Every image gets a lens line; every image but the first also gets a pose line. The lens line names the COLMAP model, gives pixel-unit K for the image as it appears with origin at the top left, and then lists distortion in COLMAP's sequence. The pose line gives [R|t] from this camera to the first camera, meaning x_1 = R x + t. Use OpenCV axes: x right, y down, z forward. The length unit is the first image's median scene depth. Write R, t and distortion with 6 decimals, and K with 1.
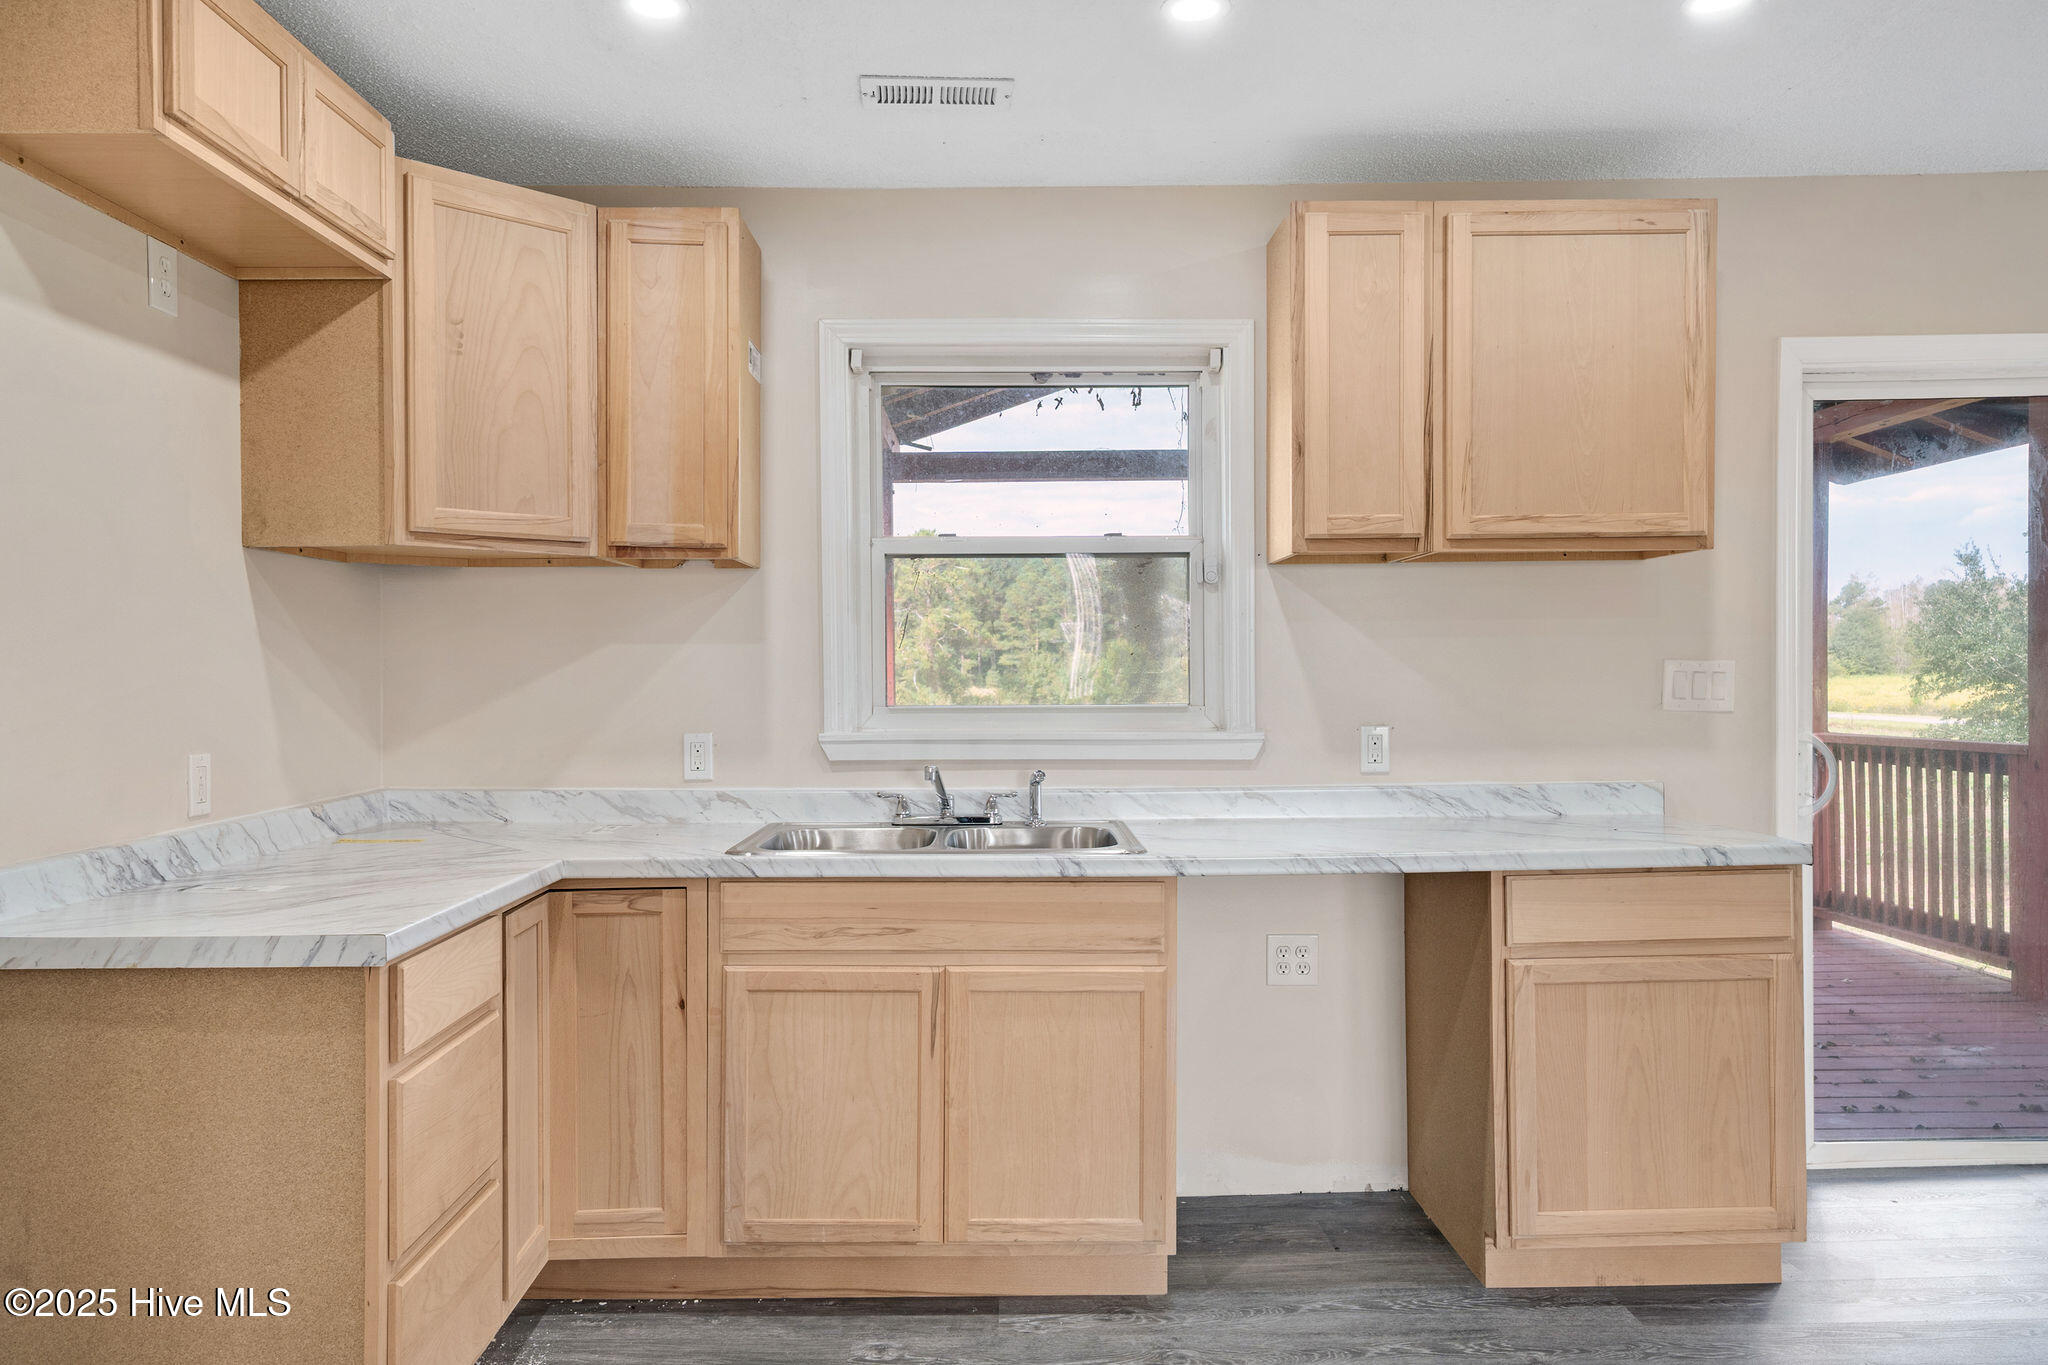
lens RADIAL K [[1392.0, 0, 1024.0], [0, 1392.0, 682.5], [0, 0, 1]] dist [-0.003869, -0.003525]
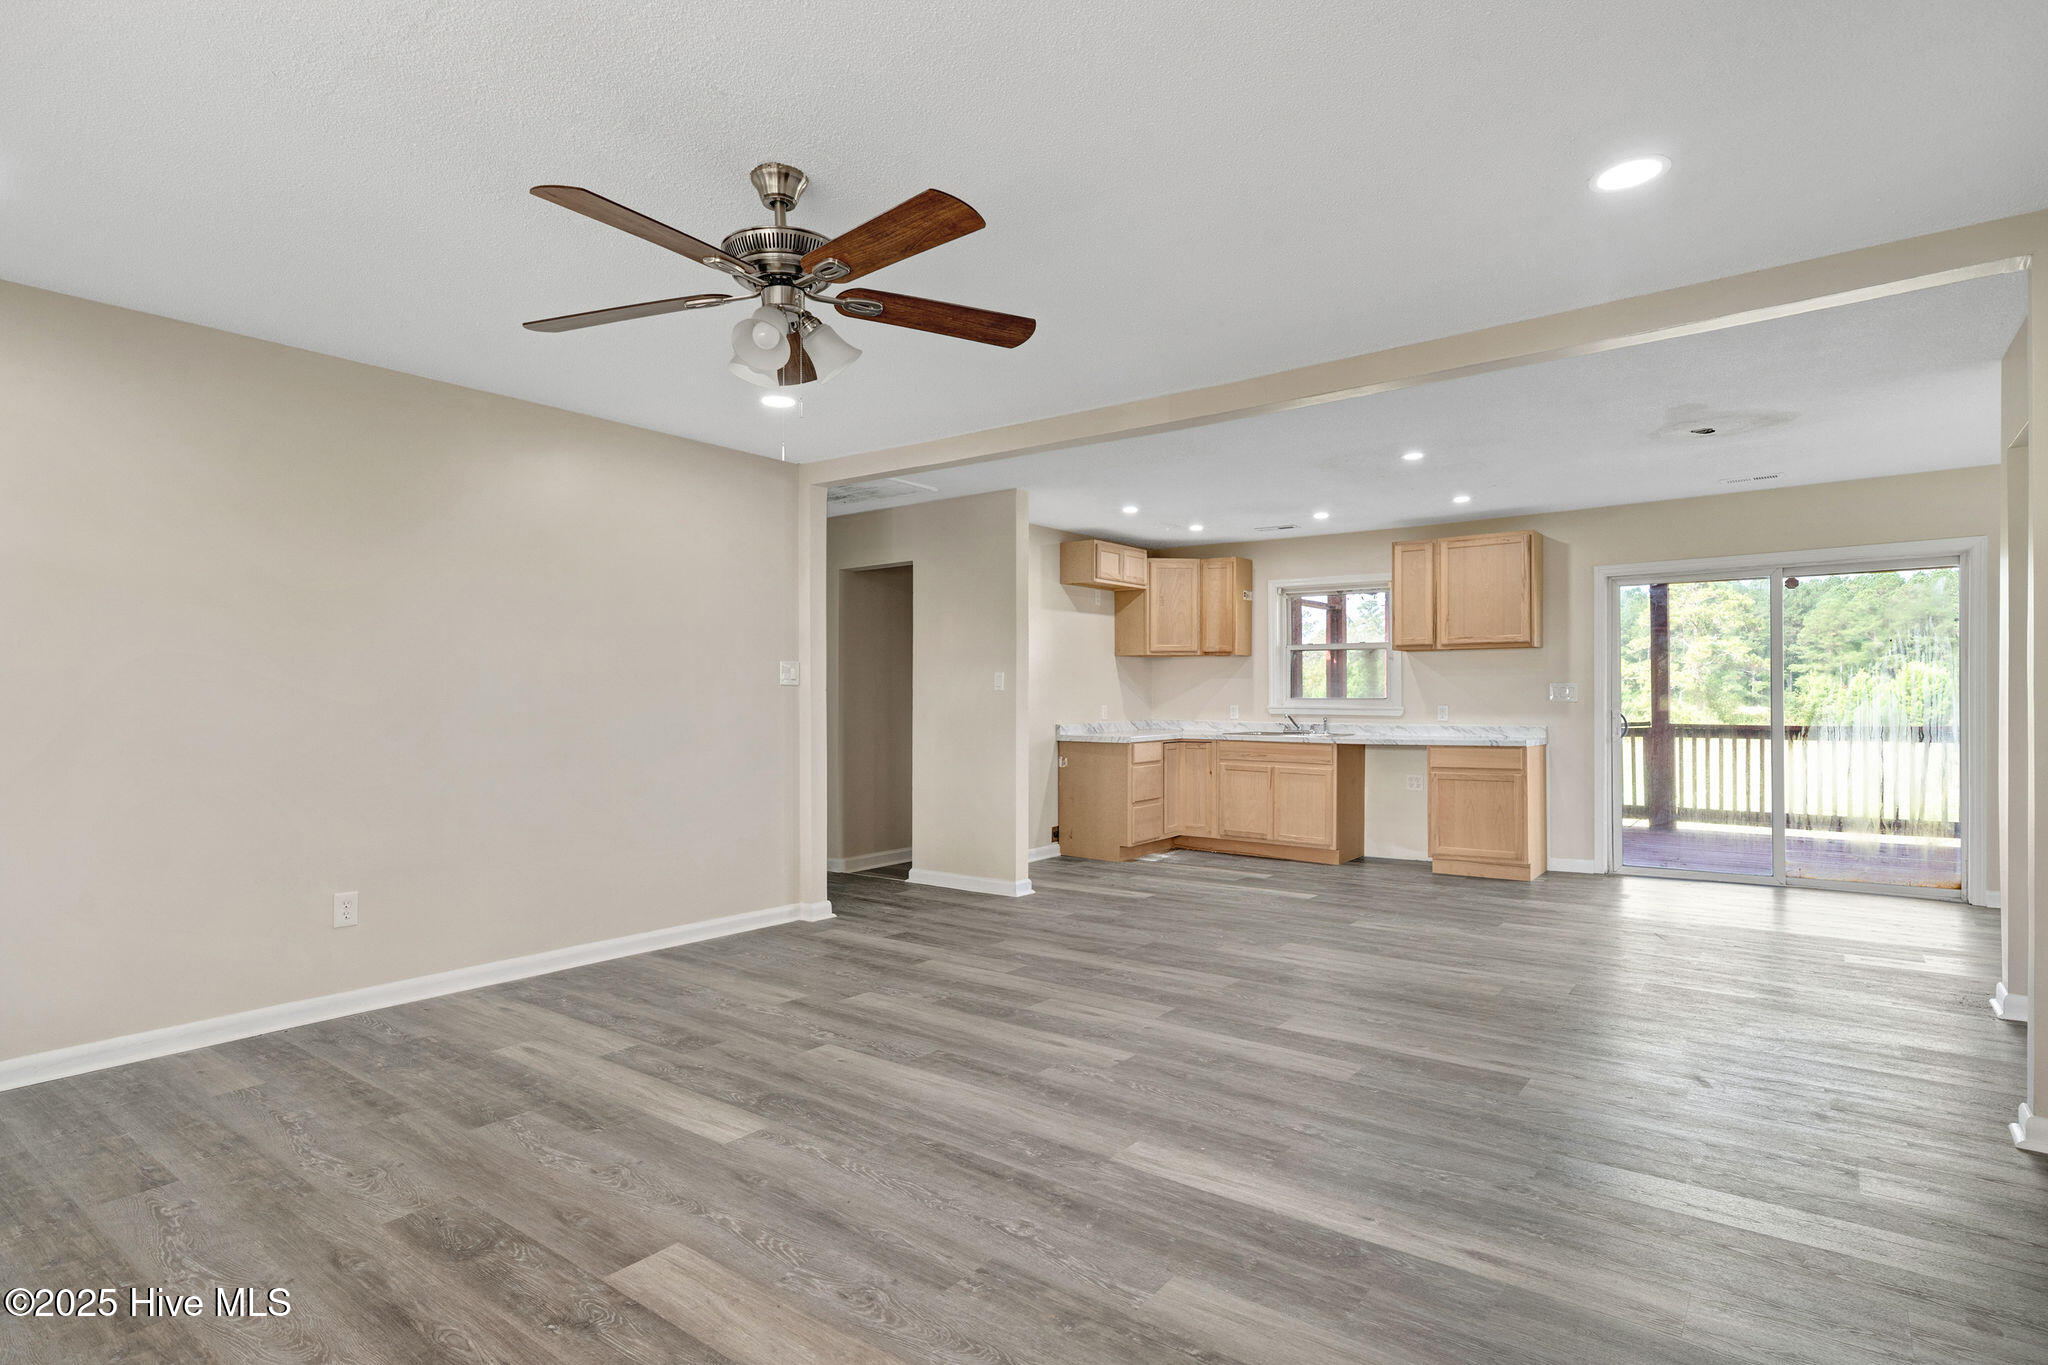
lens RADIAL K [[1061.7, 0, 1024.0], [0, 1061.7, 682.5], [0, 0, 1]] dist [-0.000569, 0.000165]
pose [[0.793390, -0.001865, -0.608710, 1.086284], [-0.007903, 0.999879, -0.013363, 0.023966], [0.608662, 0.015413, 0.793280, -1.582279]]
